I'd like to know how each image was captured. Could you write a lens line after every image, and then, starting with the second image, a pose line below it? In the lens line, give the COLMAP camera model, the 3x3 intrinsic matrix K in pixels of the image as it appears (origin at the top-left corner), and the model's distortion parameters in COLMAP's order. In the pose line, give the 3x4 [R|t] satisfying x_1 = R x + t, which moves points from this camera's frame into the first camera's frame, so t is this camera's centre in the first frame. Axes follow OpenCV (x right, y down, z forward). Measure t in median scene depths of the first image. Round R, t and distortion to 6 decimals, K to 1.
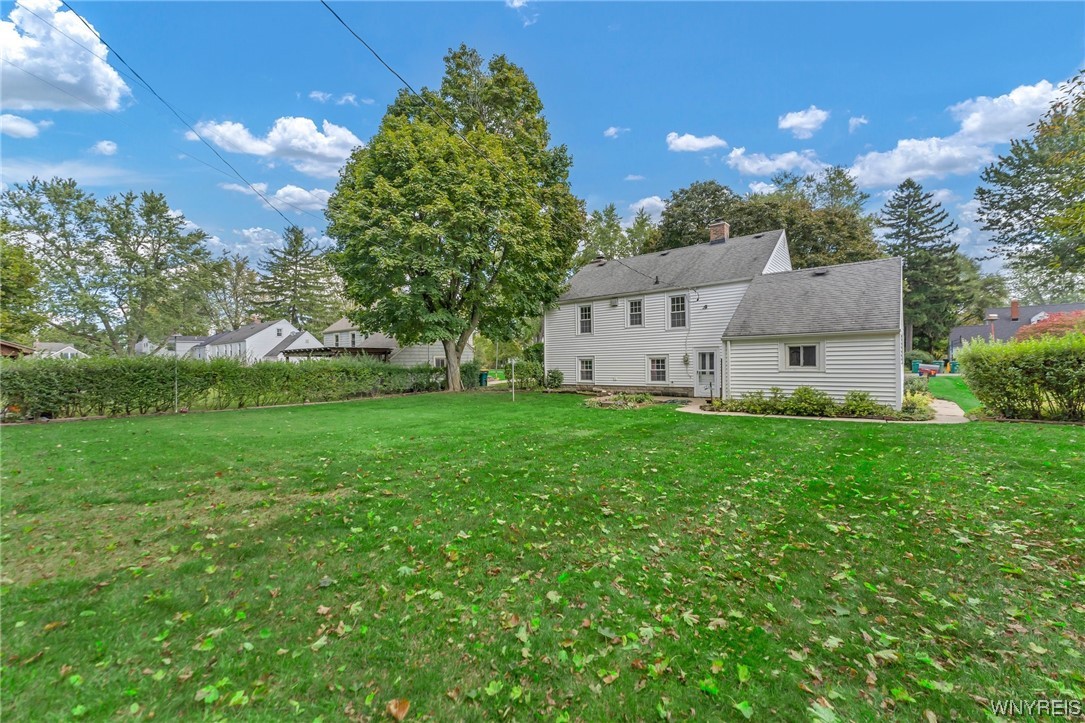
lens RADIAL K [[440.3, 0, 541.3], [0, 440.3, 362.9], [0, 0, 1]] dist [0.000204, 0.000004]
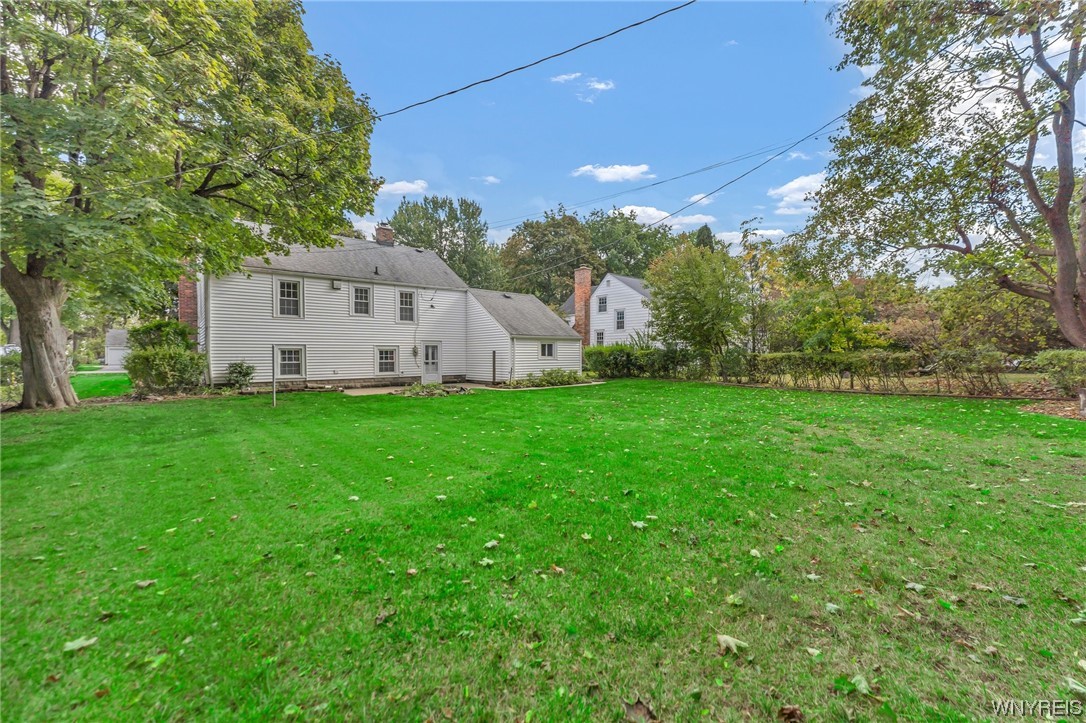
lens RADIAL K [[440.7, 0, 541.7], [0, 440.7, 360.9], [0, 0, 1]] dist [0.000204, 0.000004]
pose [[0.226269, -0.005022, 0.974052, -0.640023], [-0.001116, 0.999985, 0.005415, 0.009707], [-0.974064, -0.002312, 0.226260, 0.424472]]
